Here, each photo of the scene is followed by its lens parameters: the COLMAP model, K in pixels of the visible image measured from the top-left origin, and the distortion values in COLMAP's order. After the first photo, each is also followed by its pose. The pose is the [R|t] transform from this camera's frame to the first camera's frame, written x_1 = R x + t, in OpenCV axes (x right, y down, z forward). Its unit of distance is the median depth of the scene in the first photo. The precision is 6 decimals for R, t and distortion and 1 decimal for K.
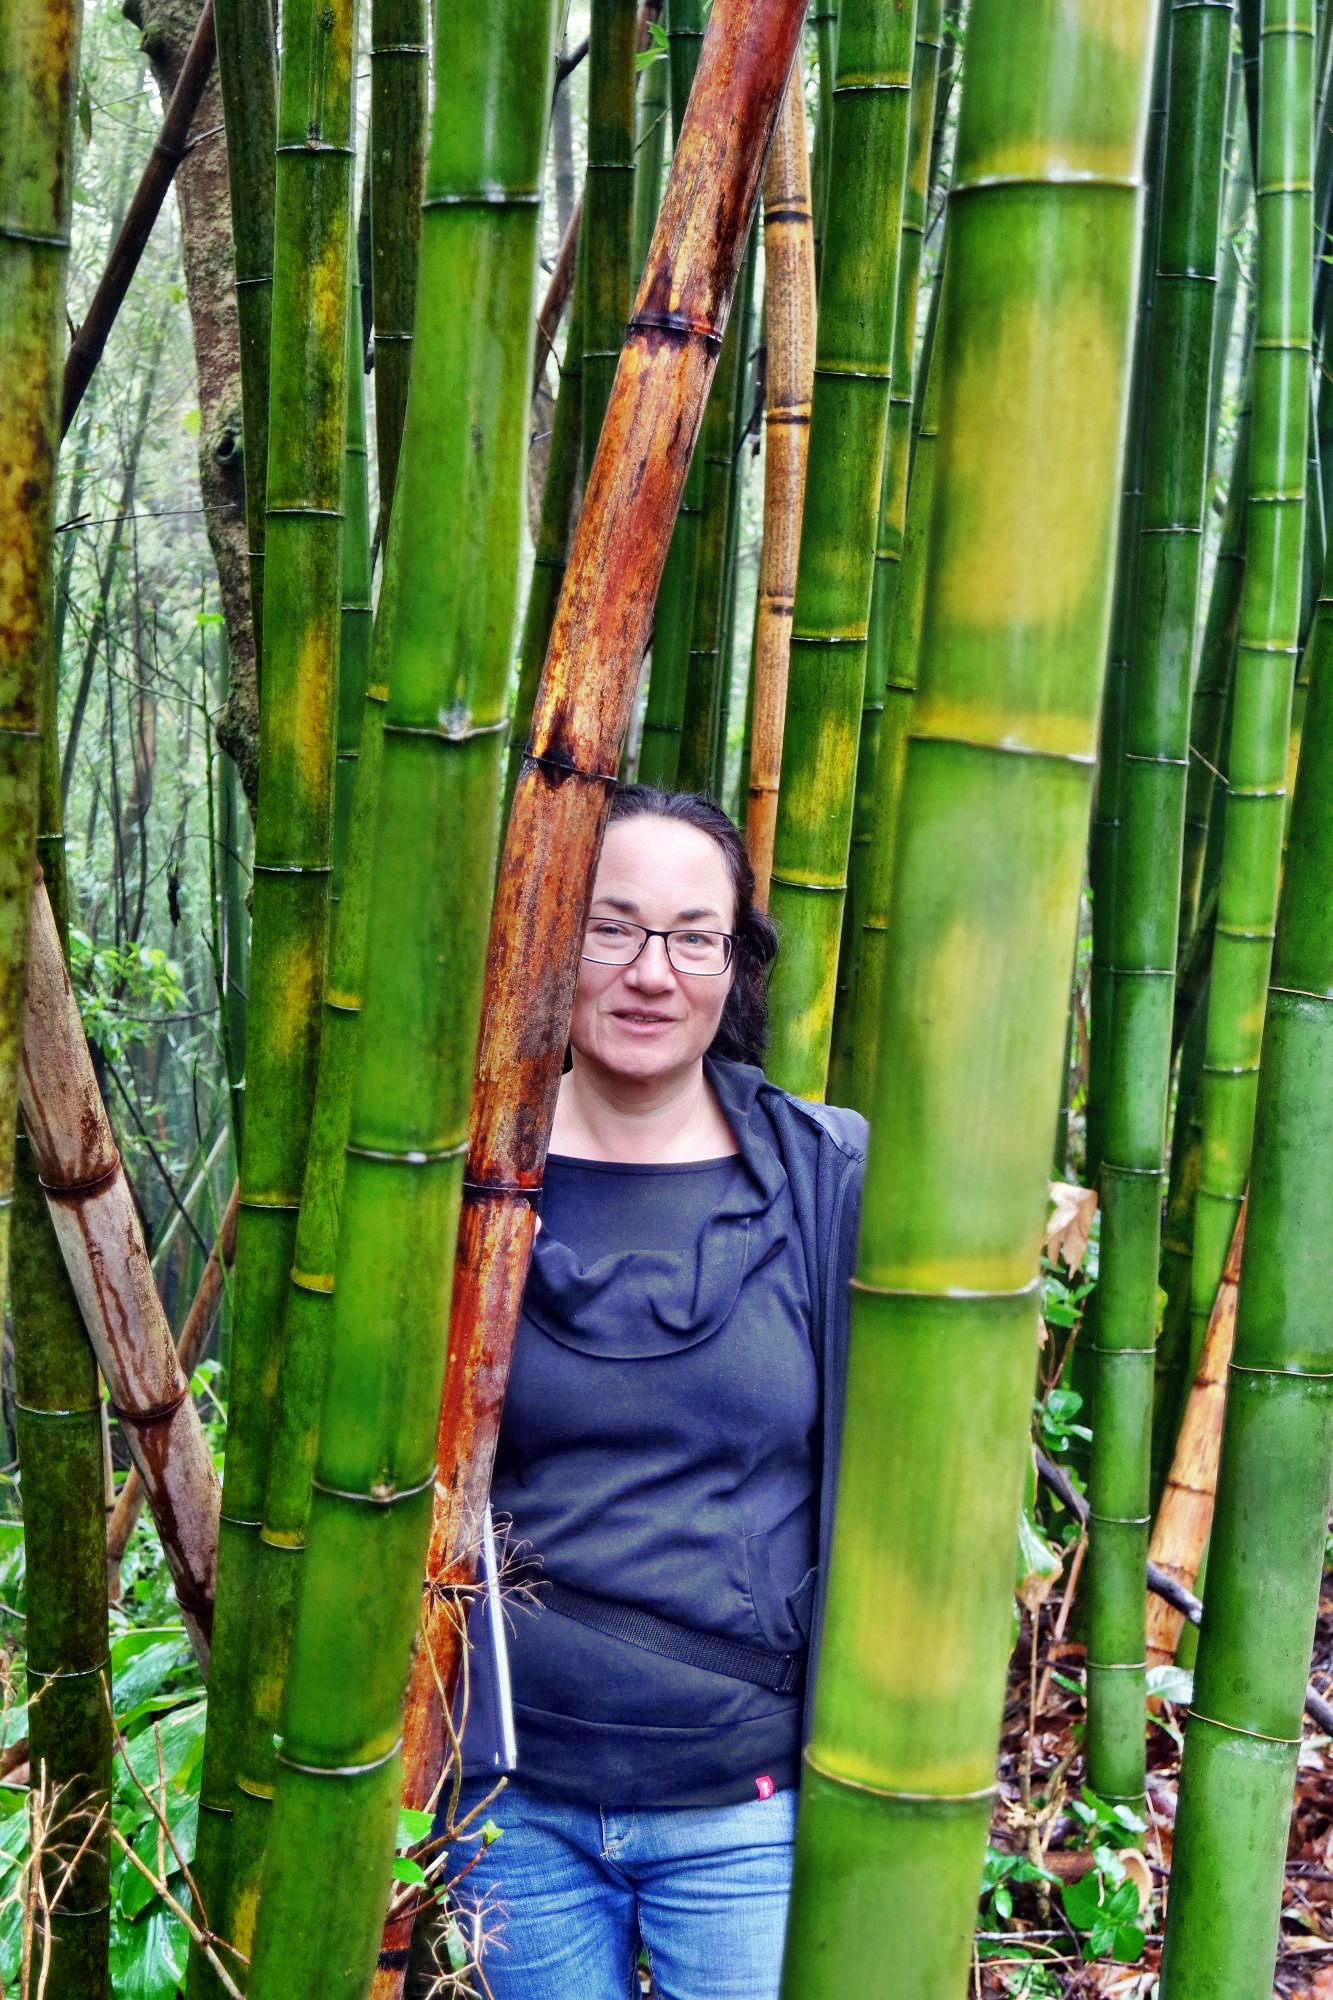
lens RADIAL K [[3039.2, 0, 666.5], [0, 3039.2, 1000.0], [0, 0, 1]] dist [0.074080, 0.054594]
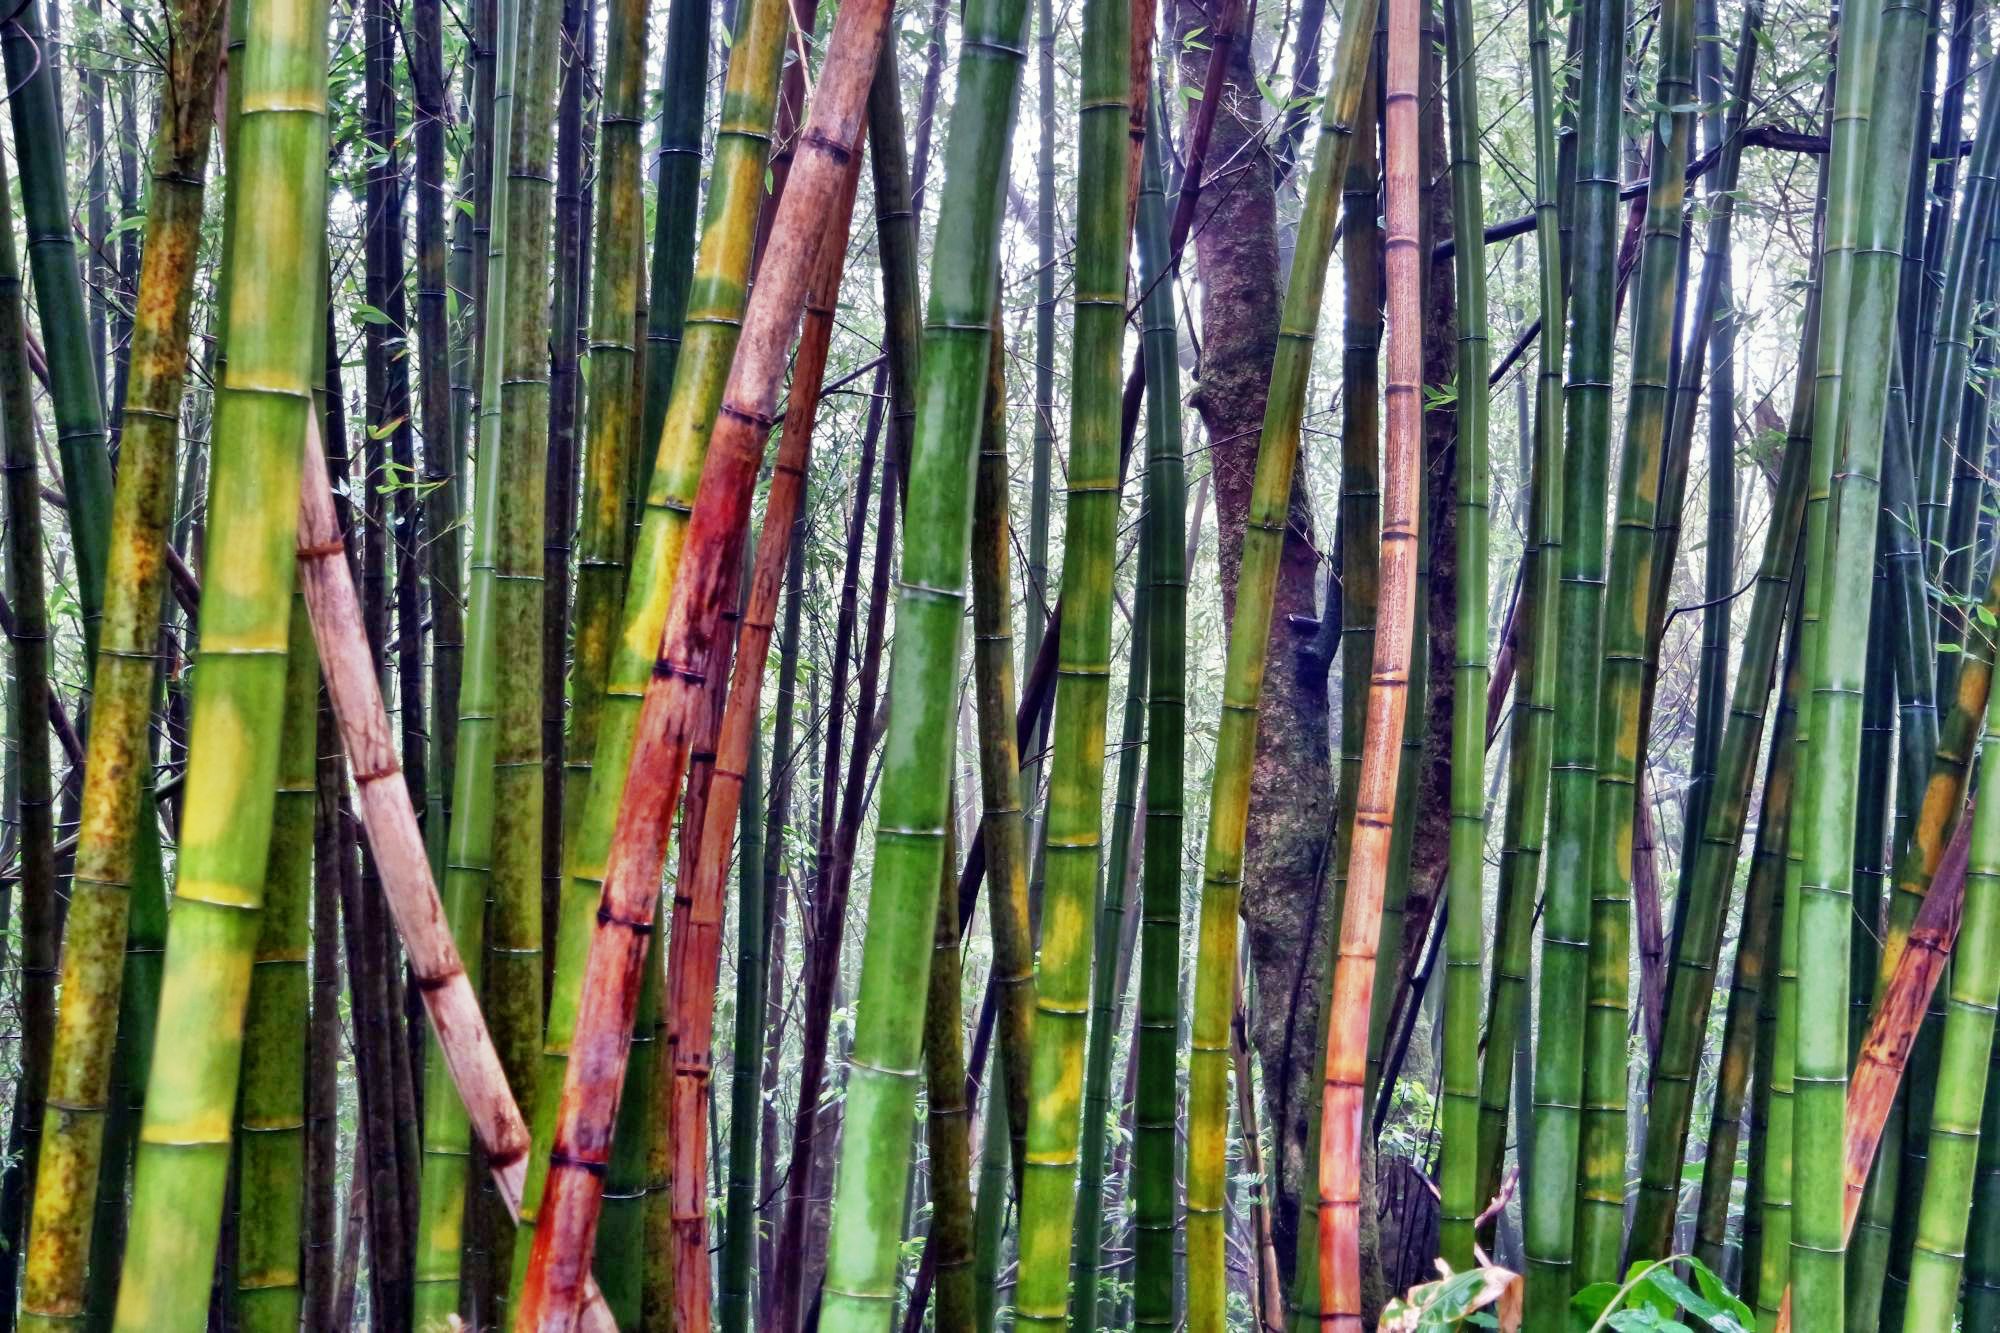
lens RADIAL K [[2764.9, 0, 1000.0], [0, 2764.9, 666.5], [0, 0, 1]] dist [-0.016622, -0.018755]
pose [[0.896162, -0.006746, -0.443675, 0.733728], [-0.069893, 0.985257, -0.156154, 0.012298], [0.438187, 0.170949, 0.882479, -0.272596]]
